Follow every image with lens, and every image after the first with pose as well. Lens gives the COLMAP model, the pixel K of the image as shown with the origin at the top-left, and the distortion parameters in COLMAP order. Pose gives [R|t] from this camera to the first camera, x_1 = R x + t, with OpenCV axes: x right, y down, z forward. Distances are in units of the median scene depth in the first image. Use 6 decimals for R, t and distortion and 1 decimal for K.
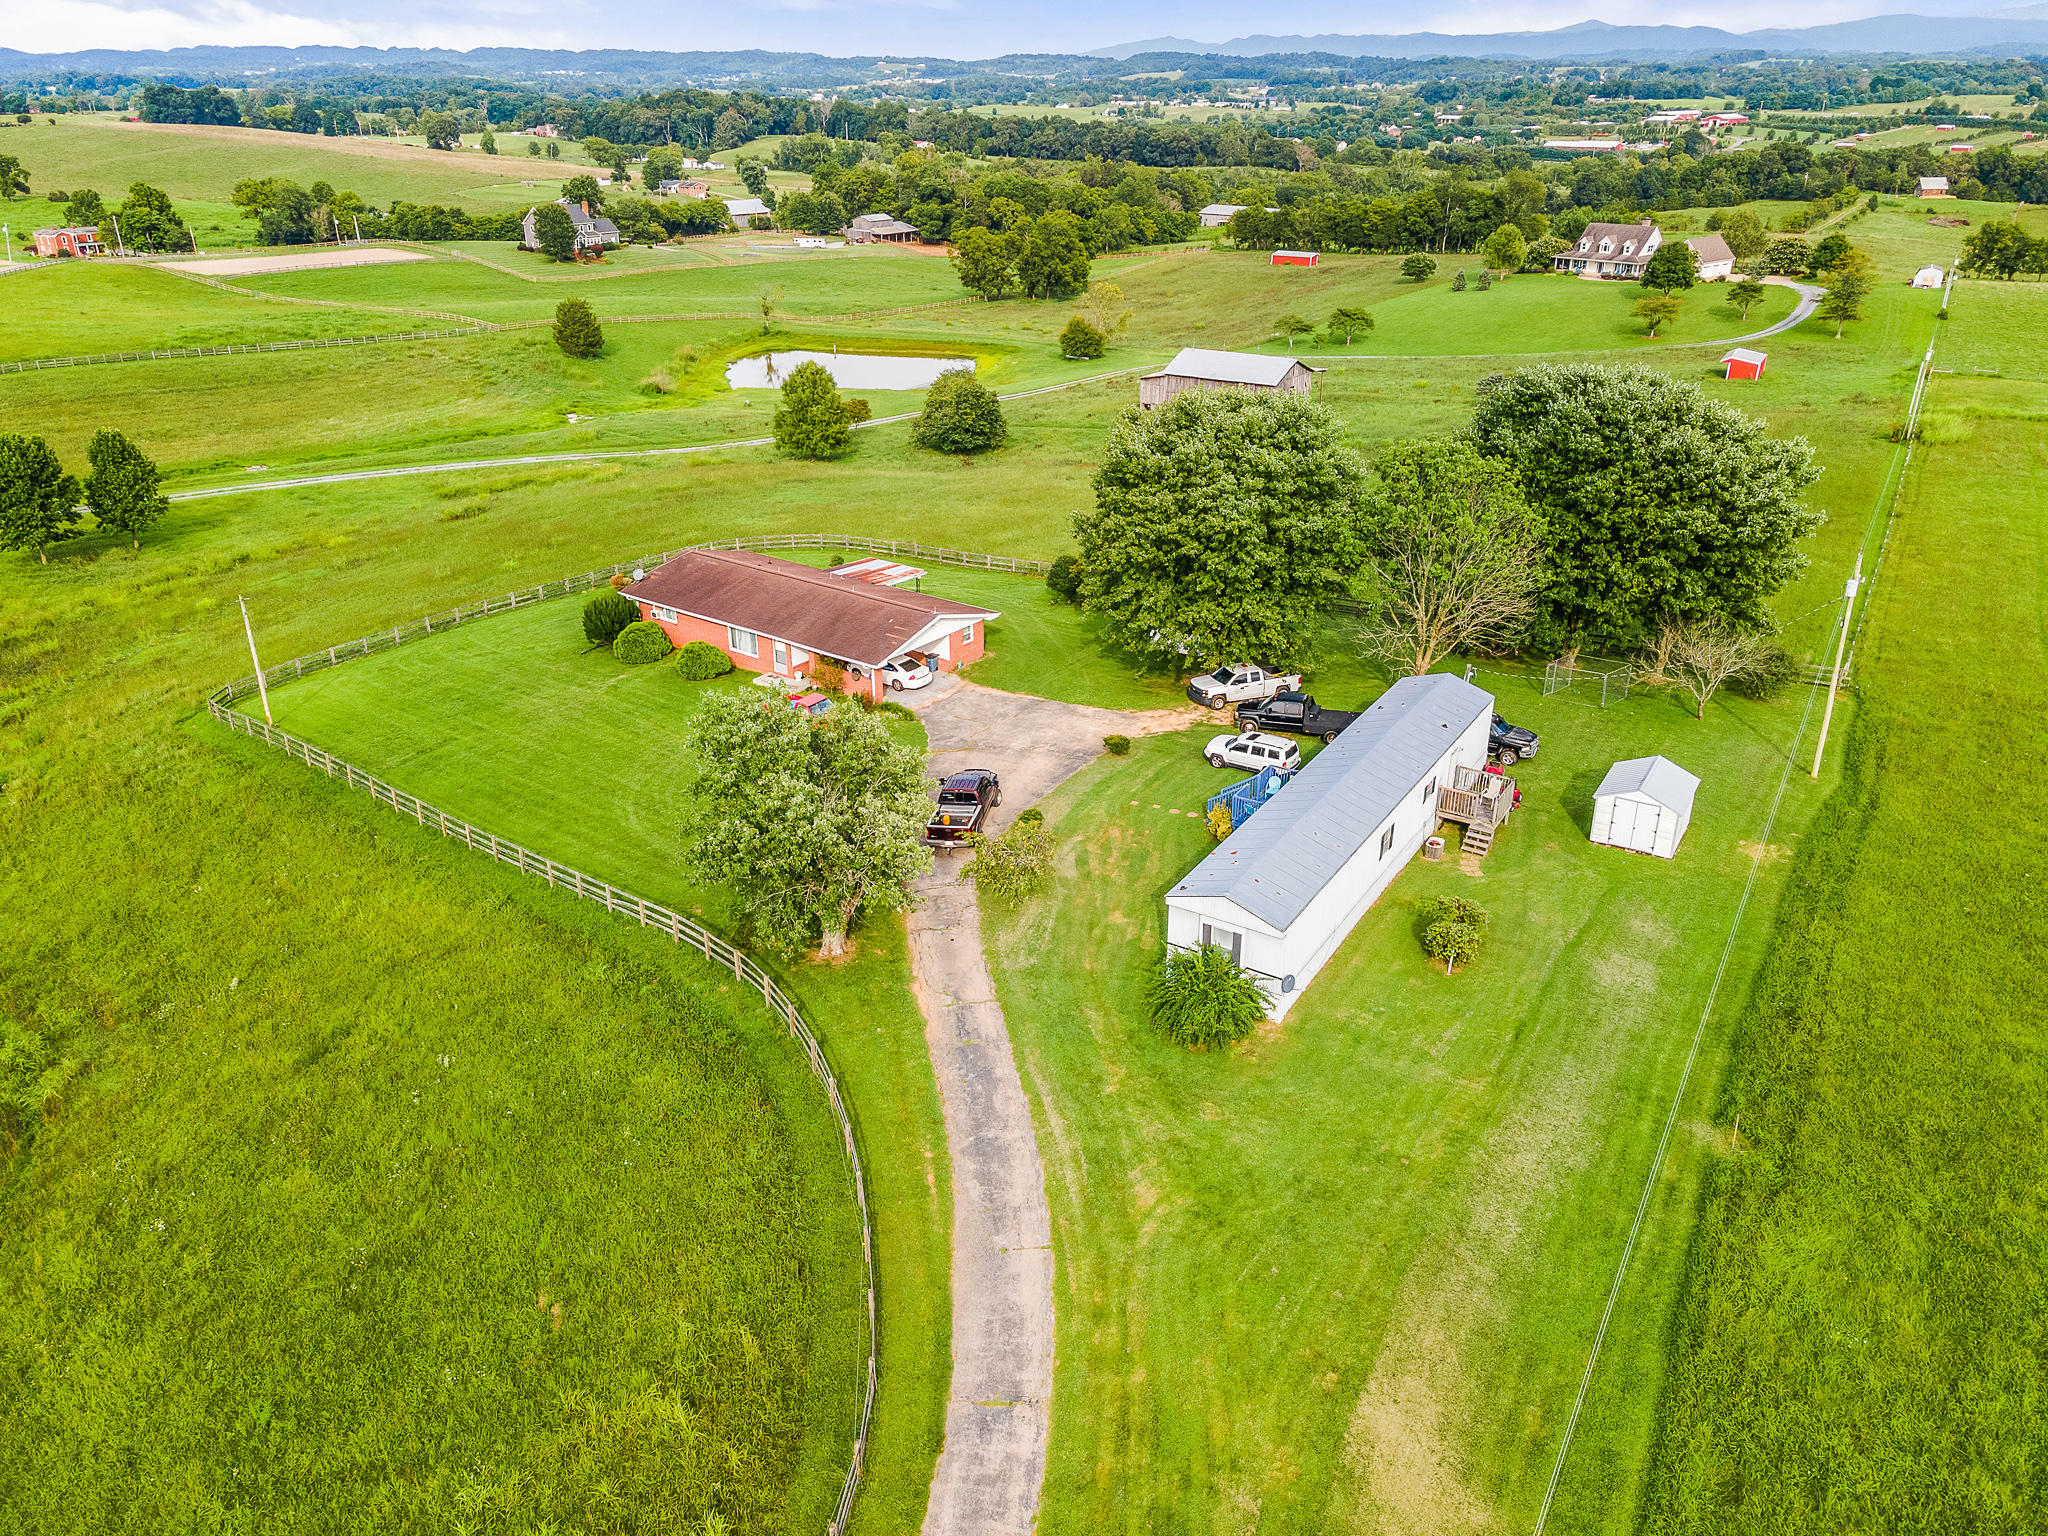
lens RADIAL K [[1473.0, 0, 1024.0], [0, 1473.0, 768.0], [0, 0, 1]] dist [0.006996, 0.040988]
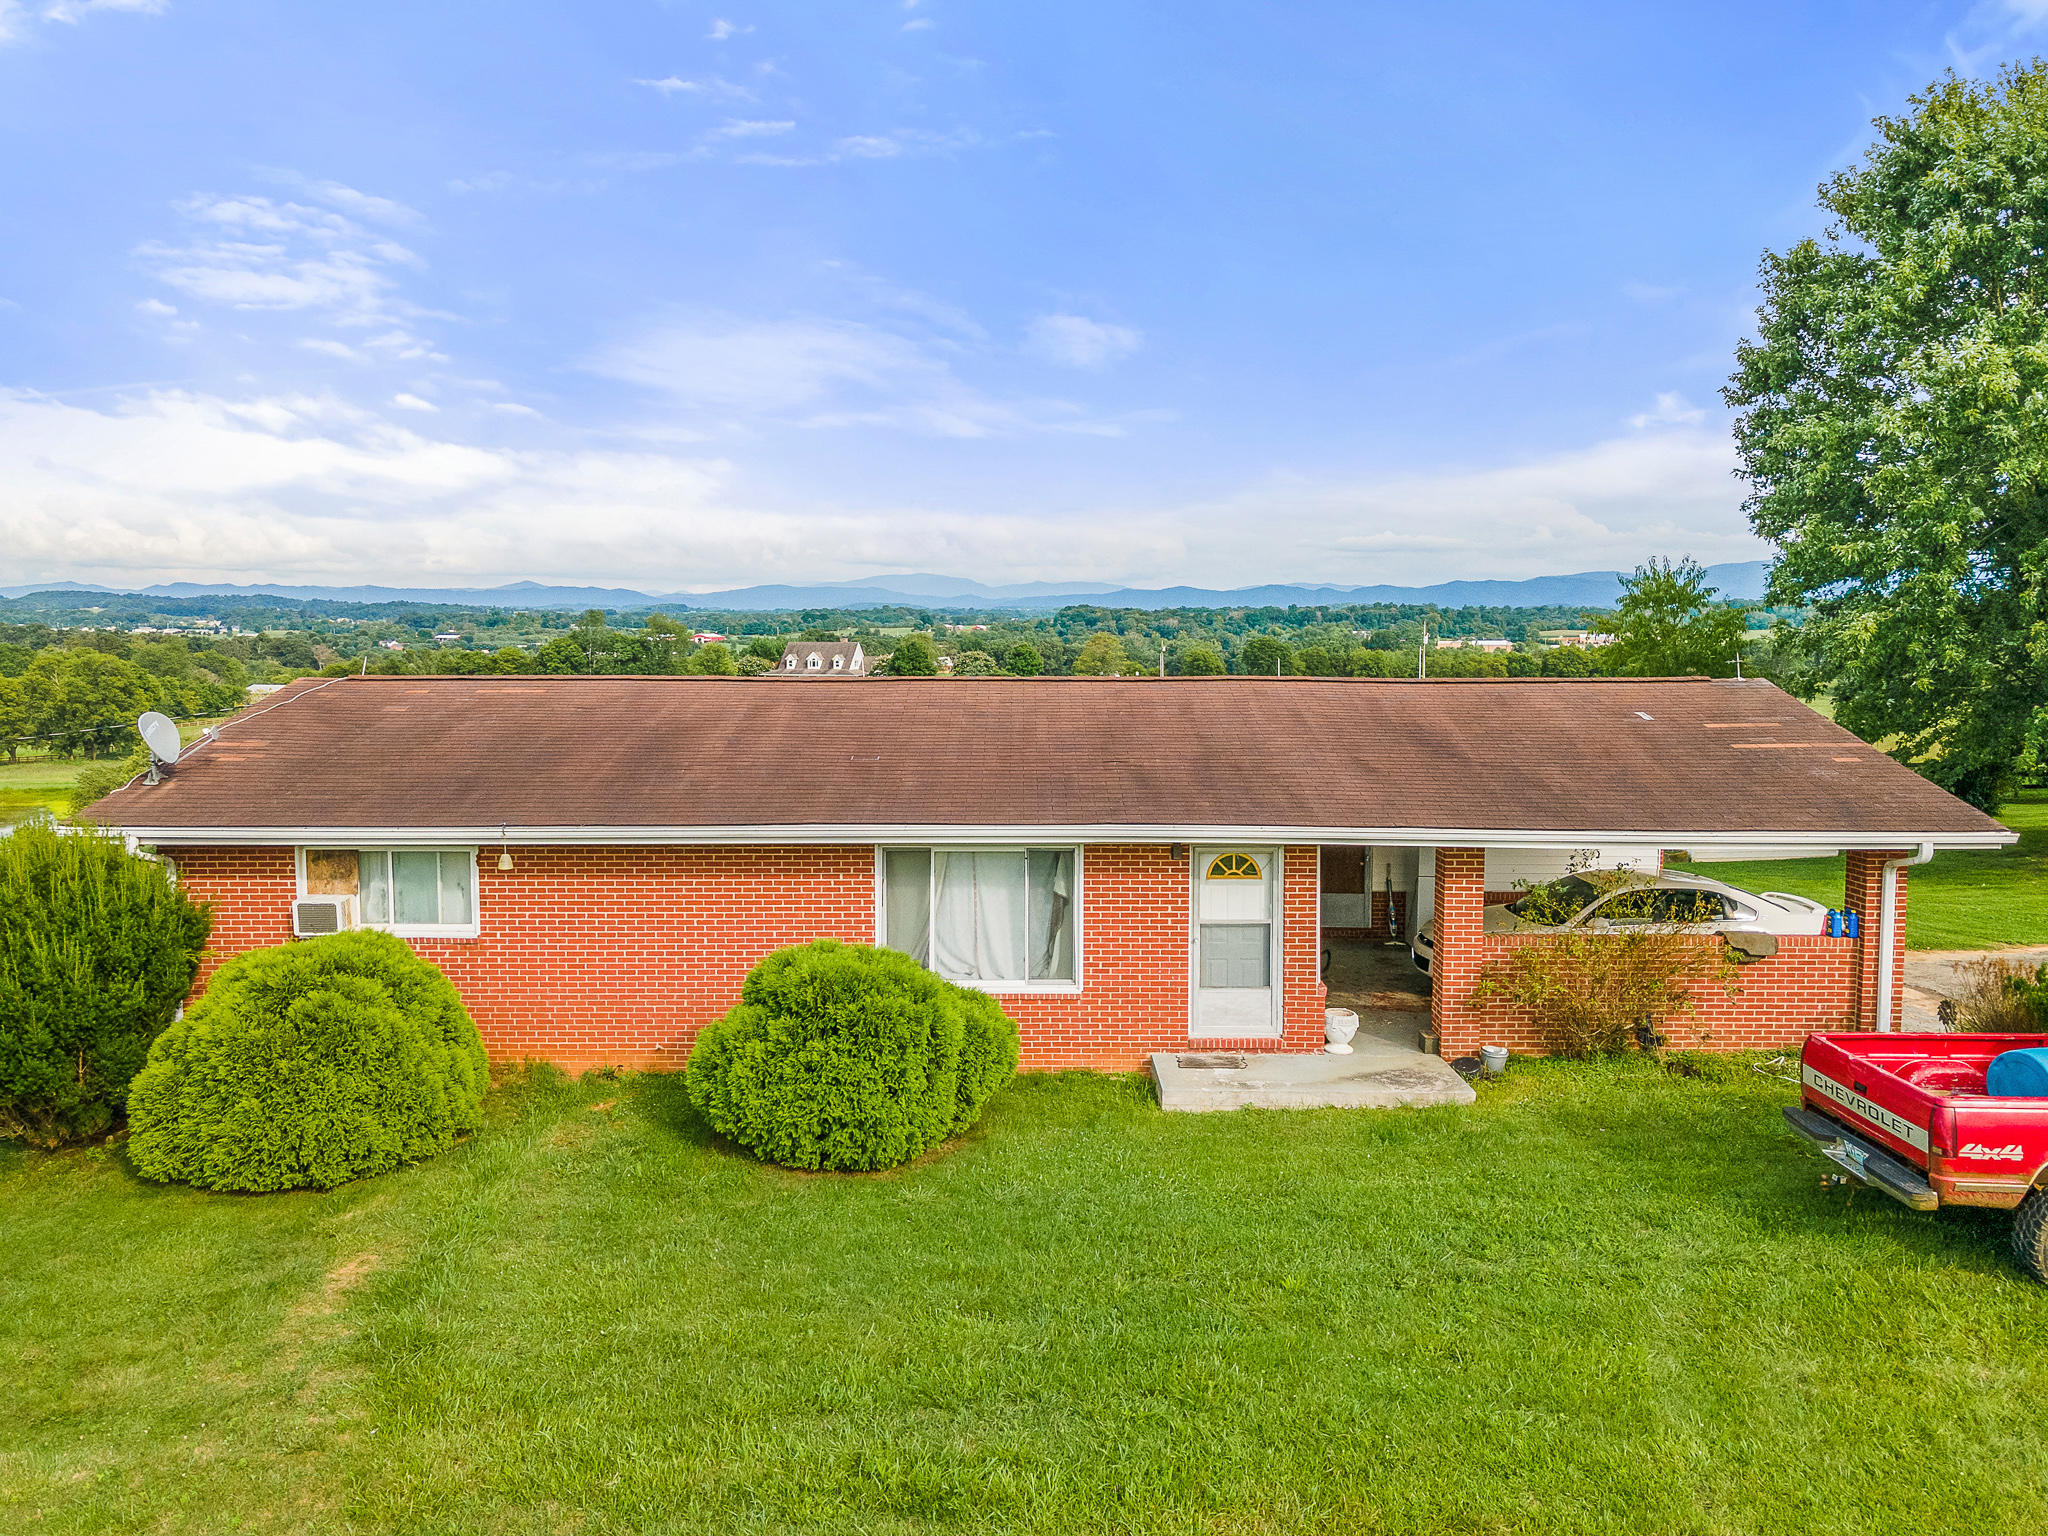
lens RADIAL K [[1529.4, 0, 1024.0], [0, 1529.4, 768.0], [0, 0, 1]] dist [0.003158, 0.124796]
pose [[0.808323, -0.060331, 0.585640, -0.137488], [0.250370, 0.935530, -0.249195, -0.024695], [-0.532850, 0.348057, 0.771316, 0.379066]]
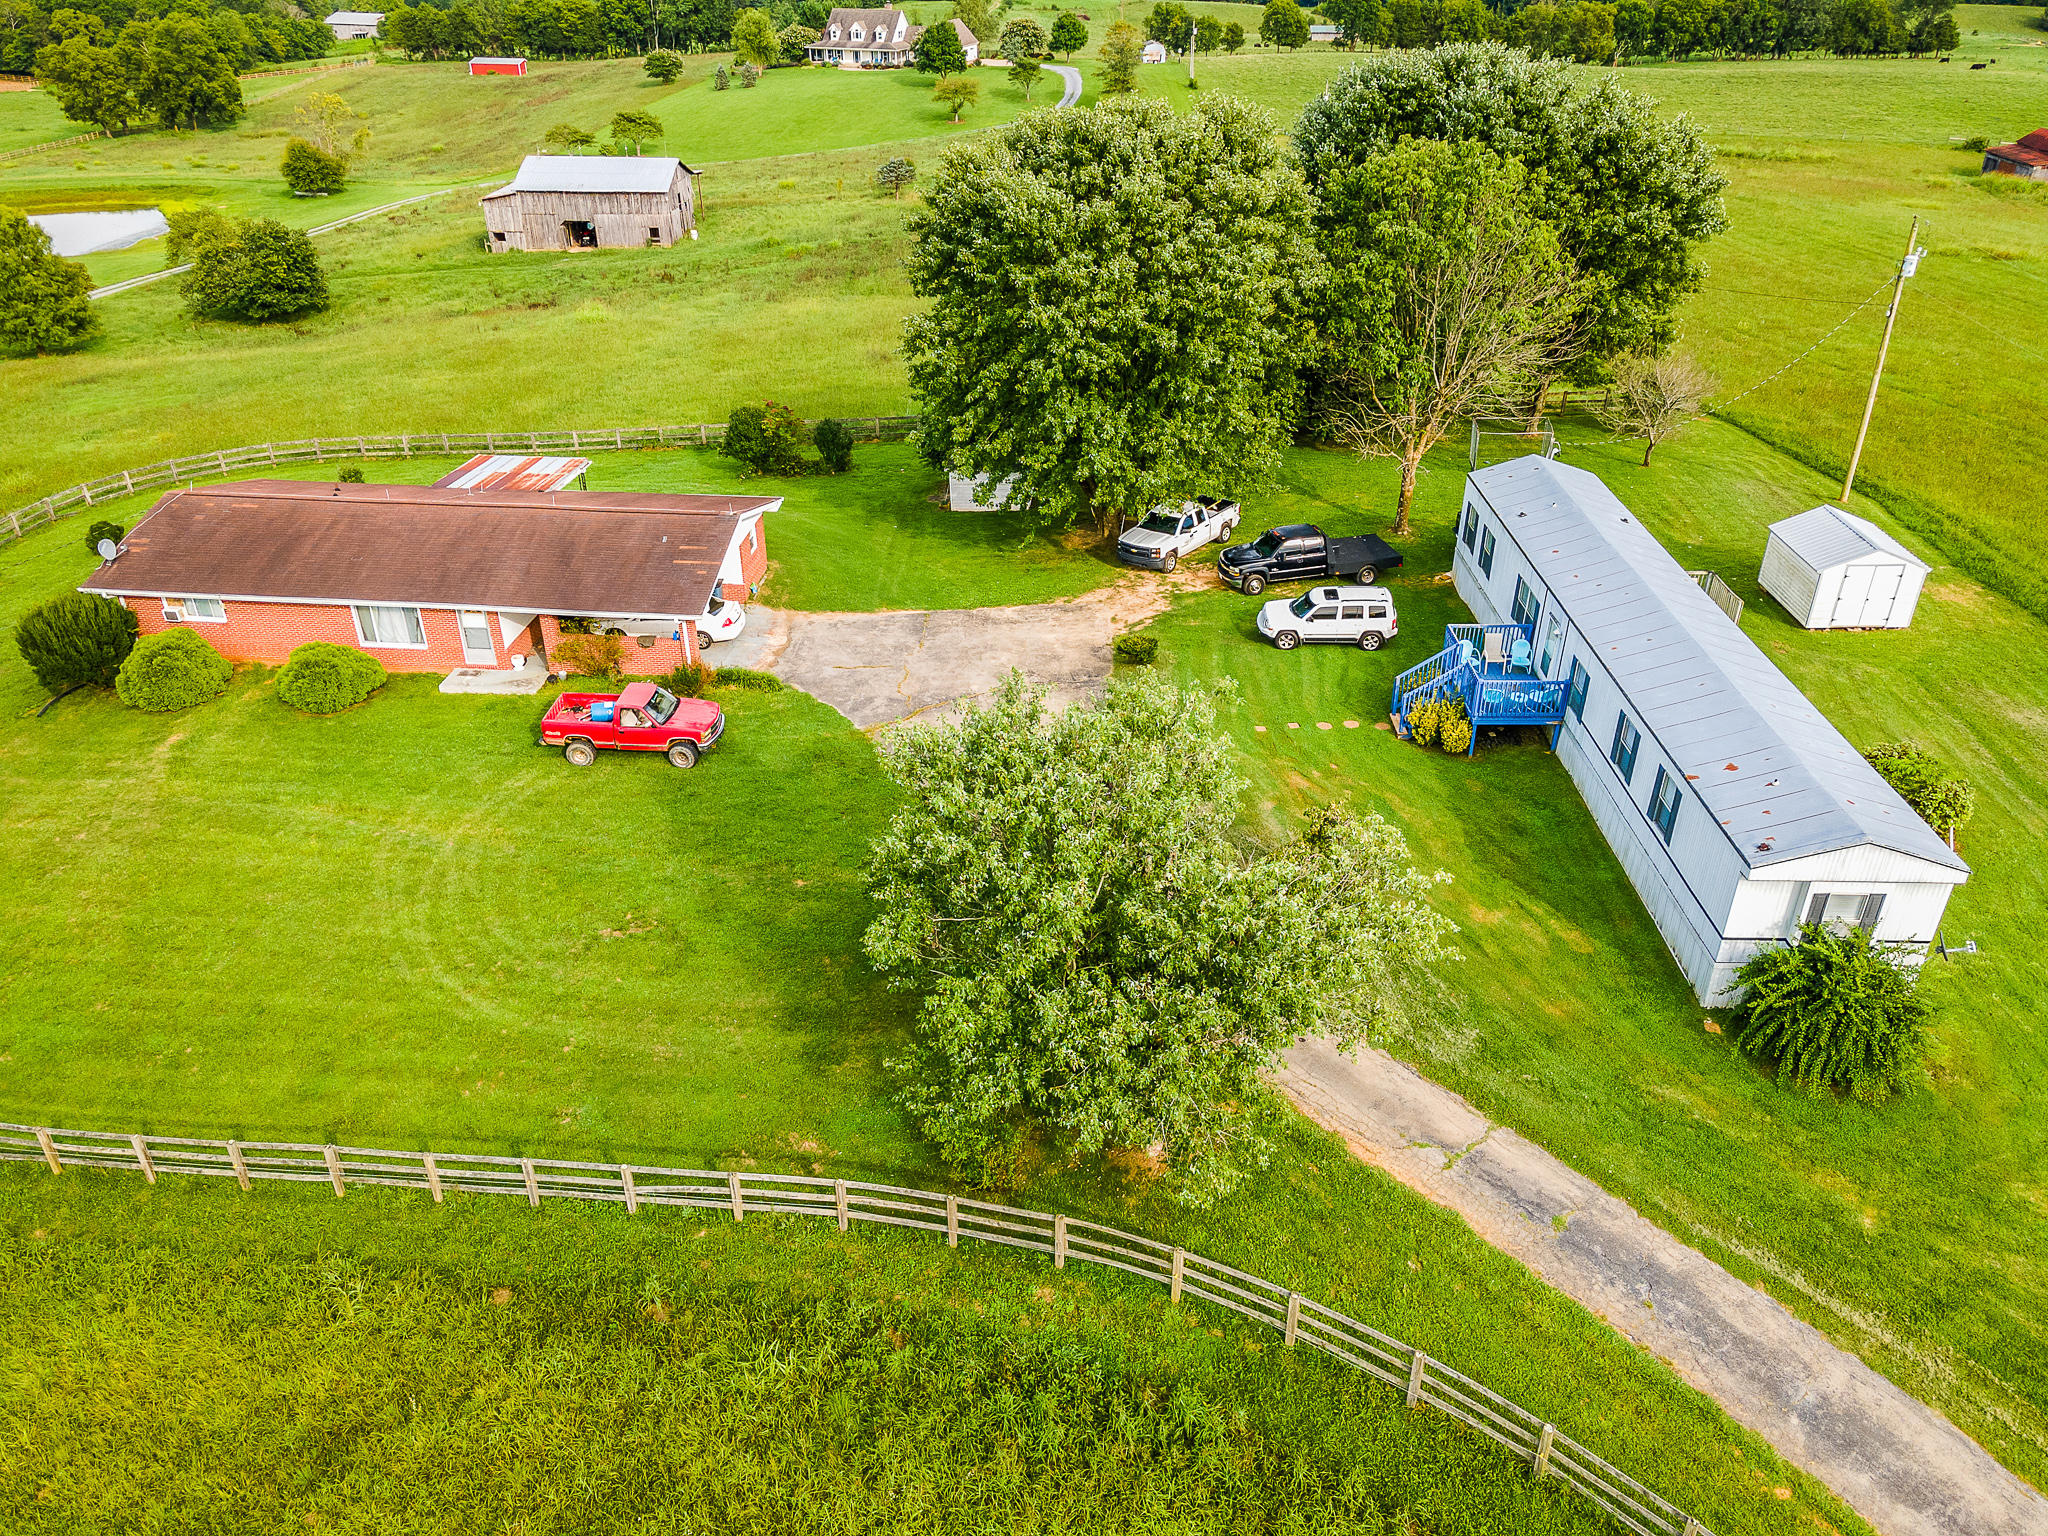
lens RADIAL K [[1490.1, 0, 1038.8], [0, 1490.1, 761.2], [0, 0, 1]] dist [0.044030, -0.005571]
pose [[0.854252, -0.260161, 0.450078, -0.114679], [0.219071, 0.965295, 0.142176, -0.028834], [-0.471447, -0.022855, 0.881598, 0.166378]]
